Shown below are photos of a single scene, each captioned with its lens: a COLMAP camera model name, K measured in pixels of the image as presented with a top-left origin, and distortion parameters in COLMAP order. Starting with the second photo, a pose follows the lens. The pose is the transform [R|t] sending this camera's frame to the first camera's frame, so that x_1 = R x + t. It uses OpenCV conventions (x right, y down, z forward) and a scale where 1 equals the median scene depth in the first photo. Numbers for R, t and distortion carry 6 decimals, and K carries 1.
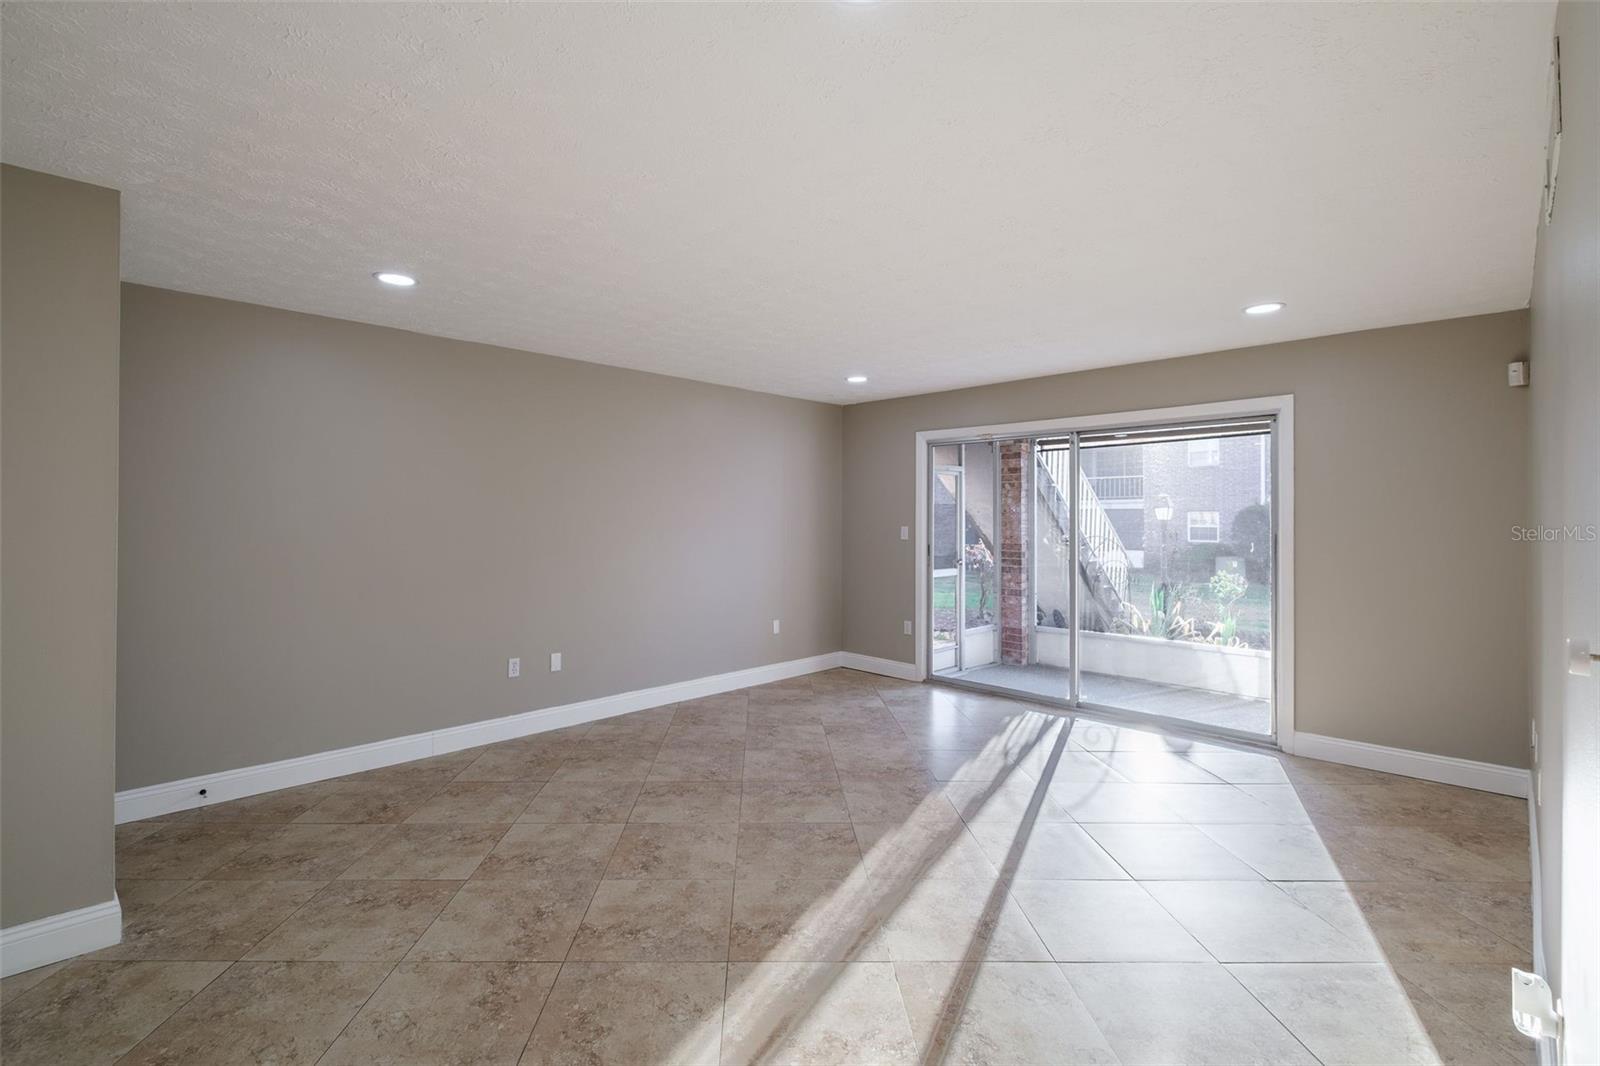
lens RADIAL K [[725.5, 0, 797.0], [0, 725.5, 525.8], [0, 0, 1]] dist [-0.001211, -0.000195]
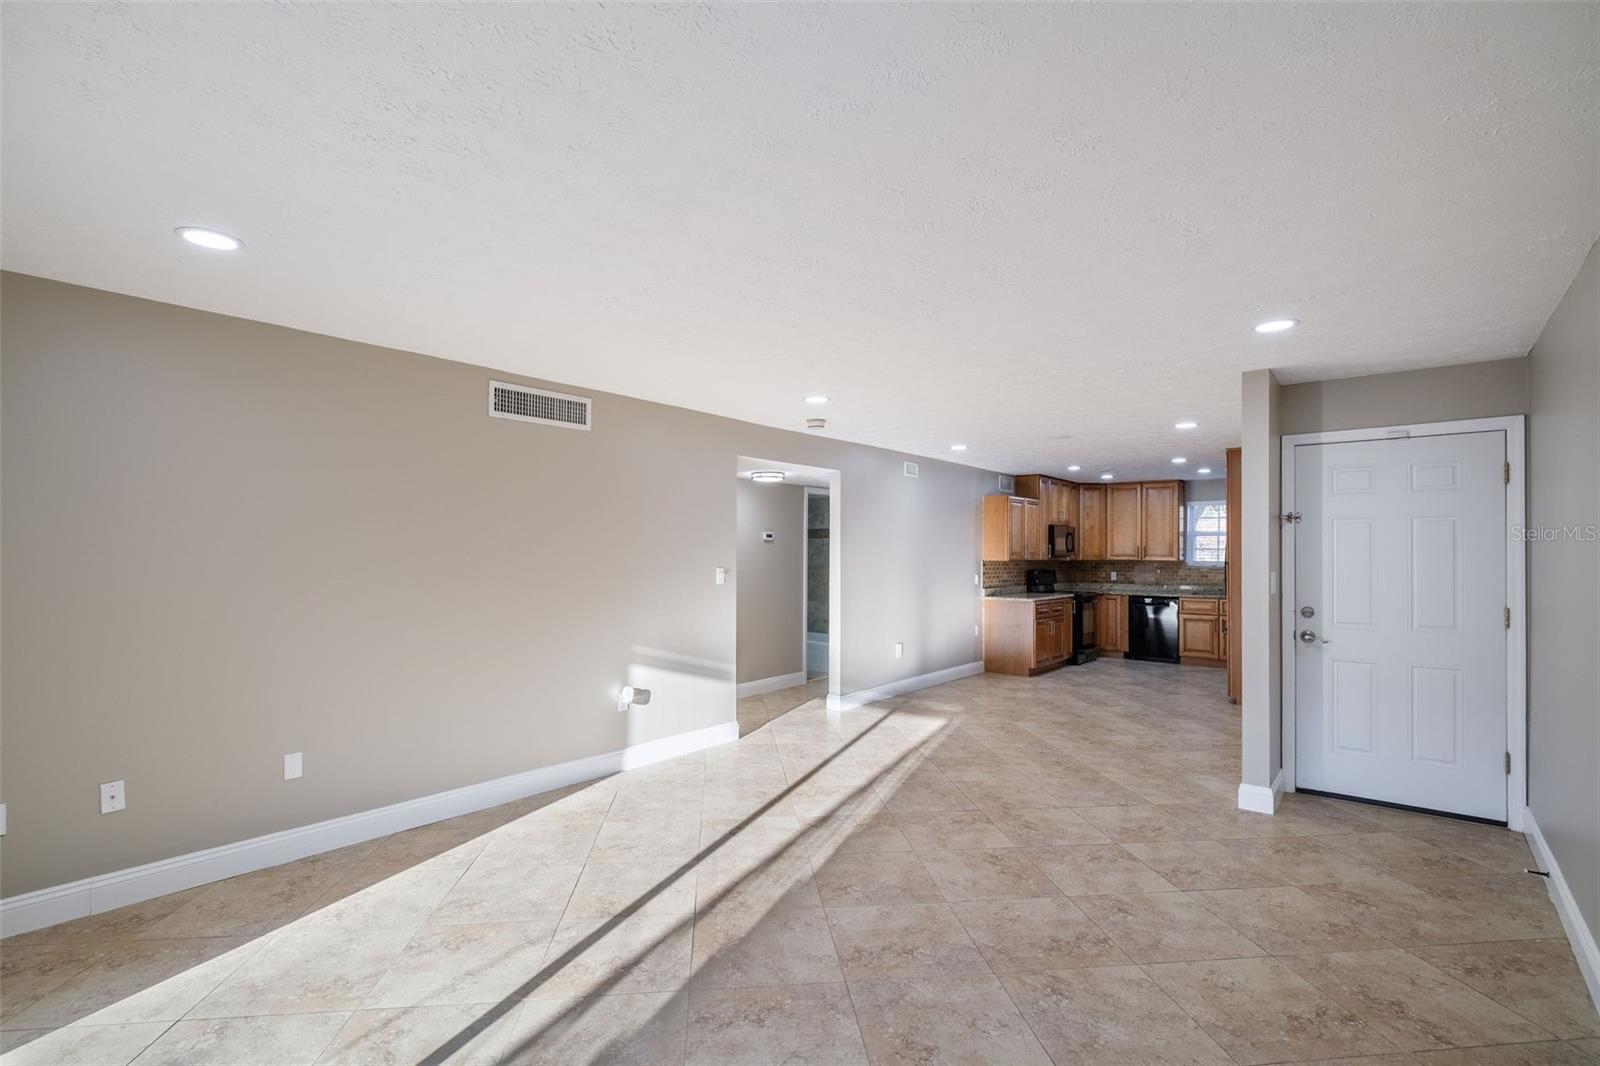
lens RADIAL K [[714.8, 0, 798.7], [0, 714.8, 543.2], [0, 0, 1]] dist [-0.000113, 0.000029]
pose [[-0.998406, -0.006563, -0.056059, 0.175573], [-0.006086, 0.999944, -0.008668, -0.031922], [0.056112, -0.008313, -0.998390, 2.084331]]
